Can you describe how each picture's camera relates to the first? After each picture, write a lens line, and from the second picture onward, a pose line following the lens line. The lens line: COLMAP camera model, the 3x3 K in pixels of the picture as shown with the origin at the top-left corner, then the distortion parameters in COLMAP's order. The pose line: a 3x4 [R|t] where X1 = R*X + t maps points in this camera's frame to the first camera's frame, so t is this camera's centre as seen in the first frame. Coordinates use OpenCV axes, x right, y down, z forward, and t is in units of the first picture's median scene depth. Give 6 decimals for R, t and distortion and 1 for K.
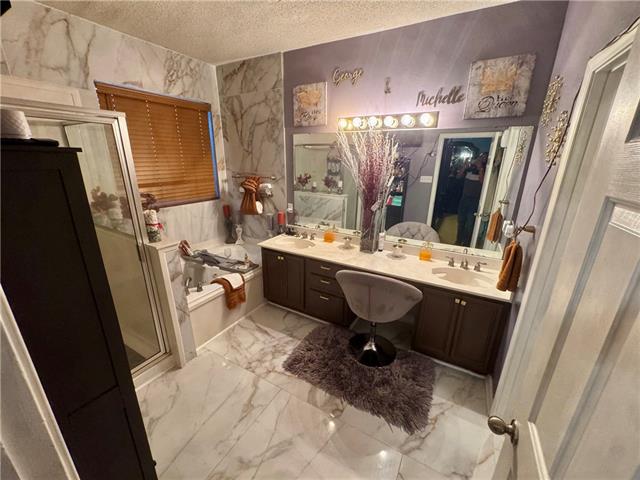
lens RADIAL K [[256.1, 0, 316.9], [0, 256.1, 239.9], [0, 0, 1]] dist [0.000057, 0.000082]
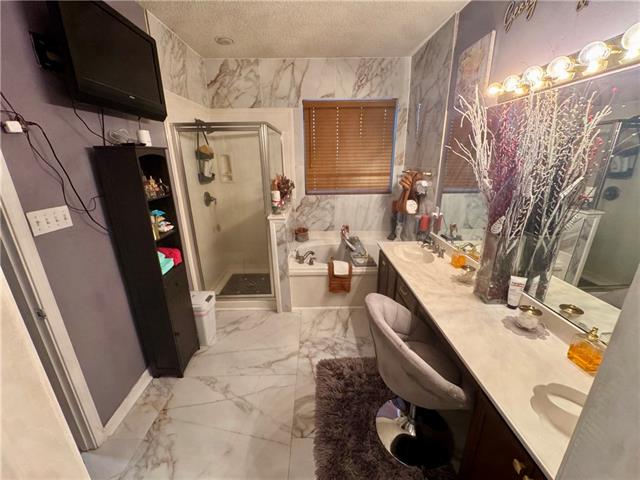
lens RADIAL K [[256.1, 0, 318.7], [0, 256.1, 238.6], [0, 0, 1]] dist [0.000057, 0.000082]
pose [[0.518577, 0.244765, -0.819249, 0.460923], [-0.246356, 0.960290, 0.130962, -0.072724], [0.818772, 0.133913, 0.558283, 0.318734]]
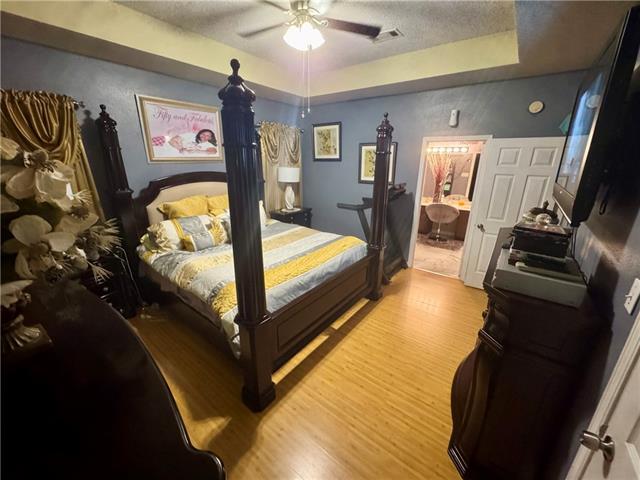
lens RADIAL K [[256.1, 0, 319.9], [0, 256.1, 239.7], [0, 0, 1]] dist [0.000057, 0.000082]
pose [[0.992214, 0.028884, -0.121148, -0.592093], [-0.029769, 0.999542, -0.005501, 0.439302], [0.120934, 0.009065, 0.992619, -1.519589]]
